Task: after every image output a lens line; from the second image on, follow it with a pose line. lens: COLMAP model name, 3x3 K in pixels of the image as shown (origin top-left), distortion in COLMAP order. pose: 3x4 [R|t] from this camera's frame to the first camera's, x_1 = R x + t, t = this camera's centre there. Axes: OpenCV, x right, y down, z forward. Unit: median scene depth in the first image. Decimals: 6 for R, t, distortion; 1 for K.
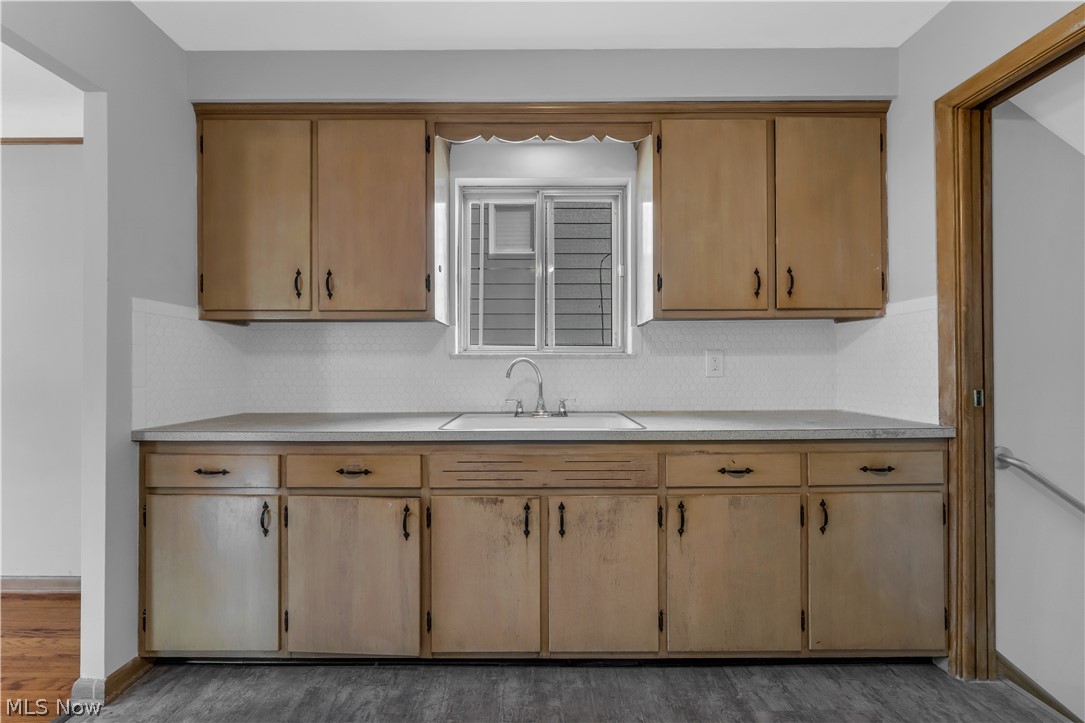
lens RADIAL K [[436.9, 0, 540.9], [0, 436.9, 366.3], [0, 0, 1]] dist [-0.001608, 0.000004]
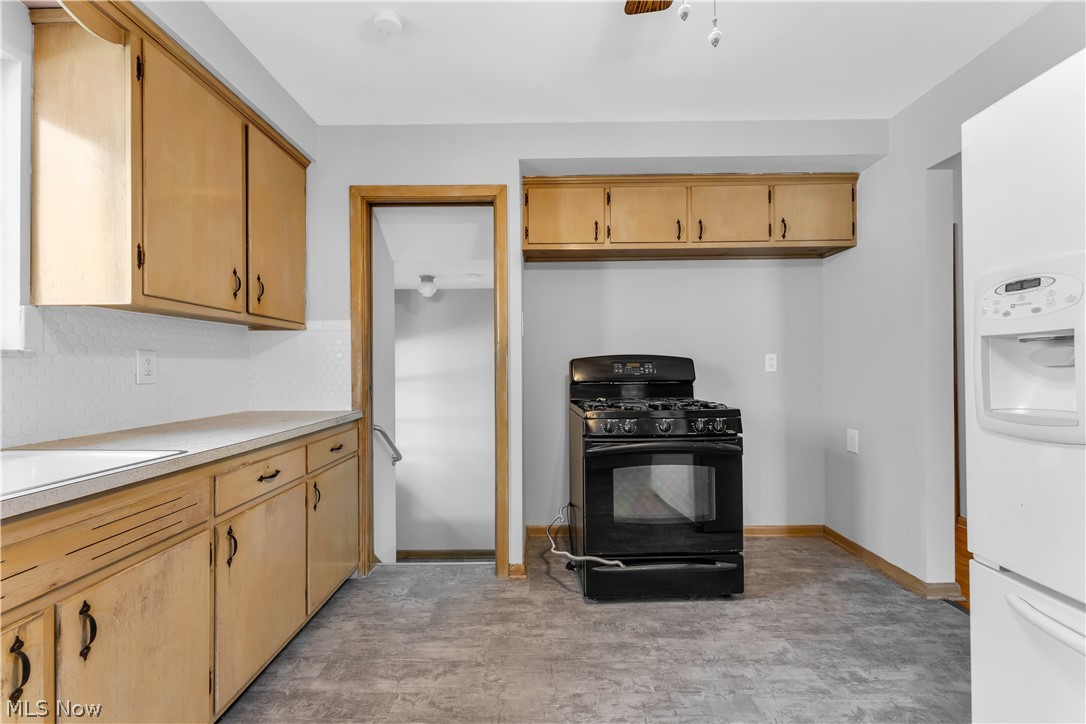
lens RADIAL K [[437.3, 0, 542.4], [0, 437.3, 365.3], [0, 0, 1]] dist [-0.001608, 0.000004]
pose [[-0.004046, 0.009761, 0.999944, -0.548416], [0.001764, 0.999951, -0.009754, -0.000355], [-0.999990, 0.001724, -0.004063, 0.382687]]
